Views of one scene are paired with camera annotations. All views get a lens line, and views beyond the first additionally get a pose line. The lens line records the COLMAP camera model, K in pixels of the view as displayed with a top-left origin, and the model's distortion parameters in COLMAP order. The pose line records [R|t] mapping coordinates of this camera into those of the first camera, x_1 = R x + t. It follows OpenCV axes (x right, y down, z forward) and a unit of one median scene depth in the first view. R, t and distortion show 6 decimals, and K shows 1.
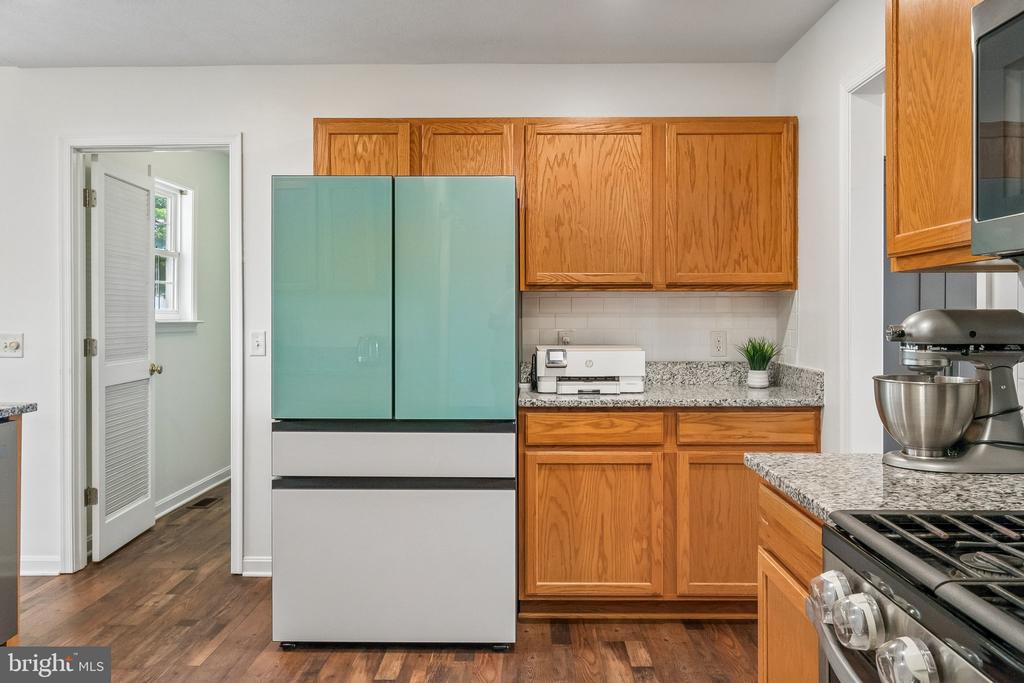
lens RADIAL K [[837.9, 0, 513.8], [0, 837.9, 332.1], [0, 0, 1]] dist [-0.005576, 0.000827]
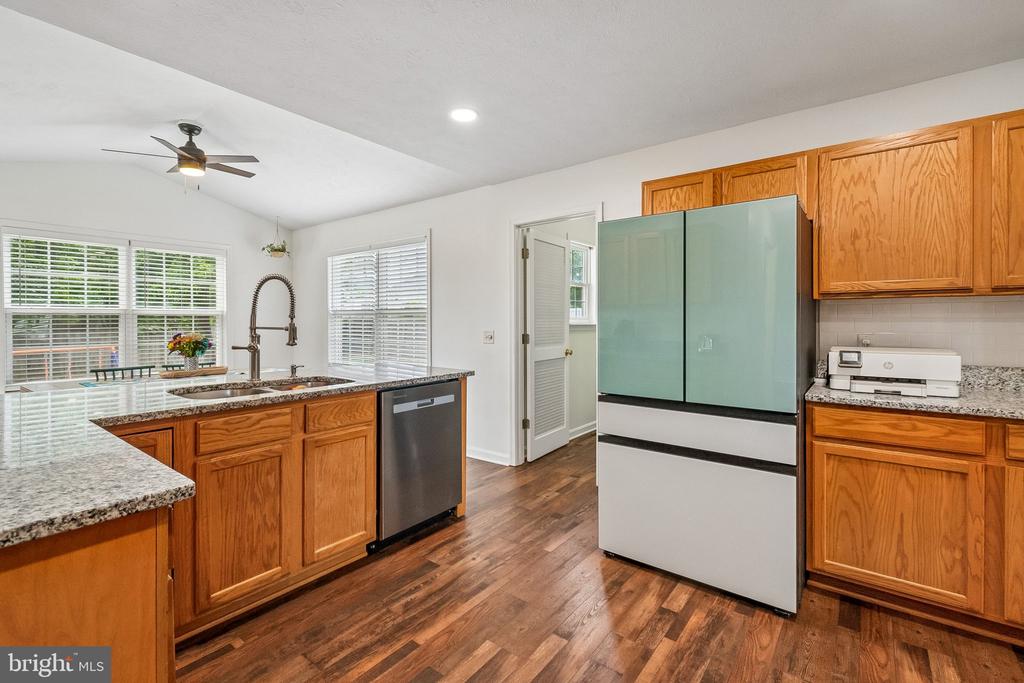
lens RADIAL K [[461.0, 0, 515.1], [0, 461.0, 326.5], [0, 0, 1]] dist [0.007140, -0.004164]
pose [[0.805153, 0.006423, -0.593032, 0.055756], [-0.010692, 0.999936, -0.003686, -0.004521], [0.592971, 0.009309, 0.805170, 0.245328]]
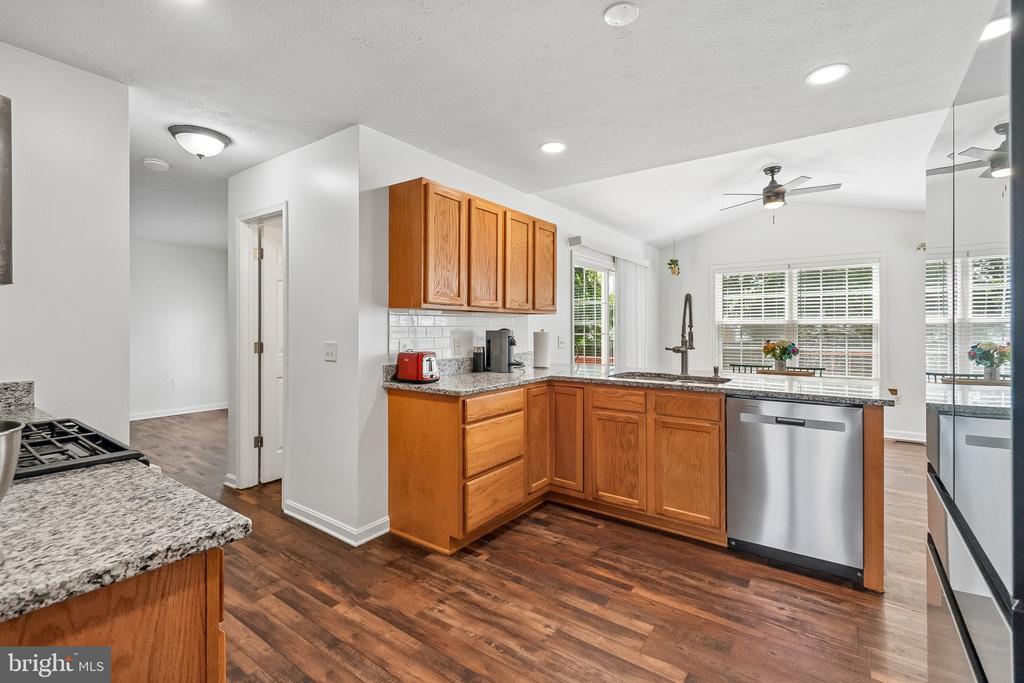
lens RADIAL K [[461.0, 0, 520.8], [0, 461.0, 337.9], [0, 0, 1]] dist [0.007140, -0.004164]
pose [[-0.569654, 0.013092, -0.821780, 0.267336], [-0.019128, 0.999391, 0.029181, -0.015122], [0.821662, 0.032342, -0.569057, 0.813235]]
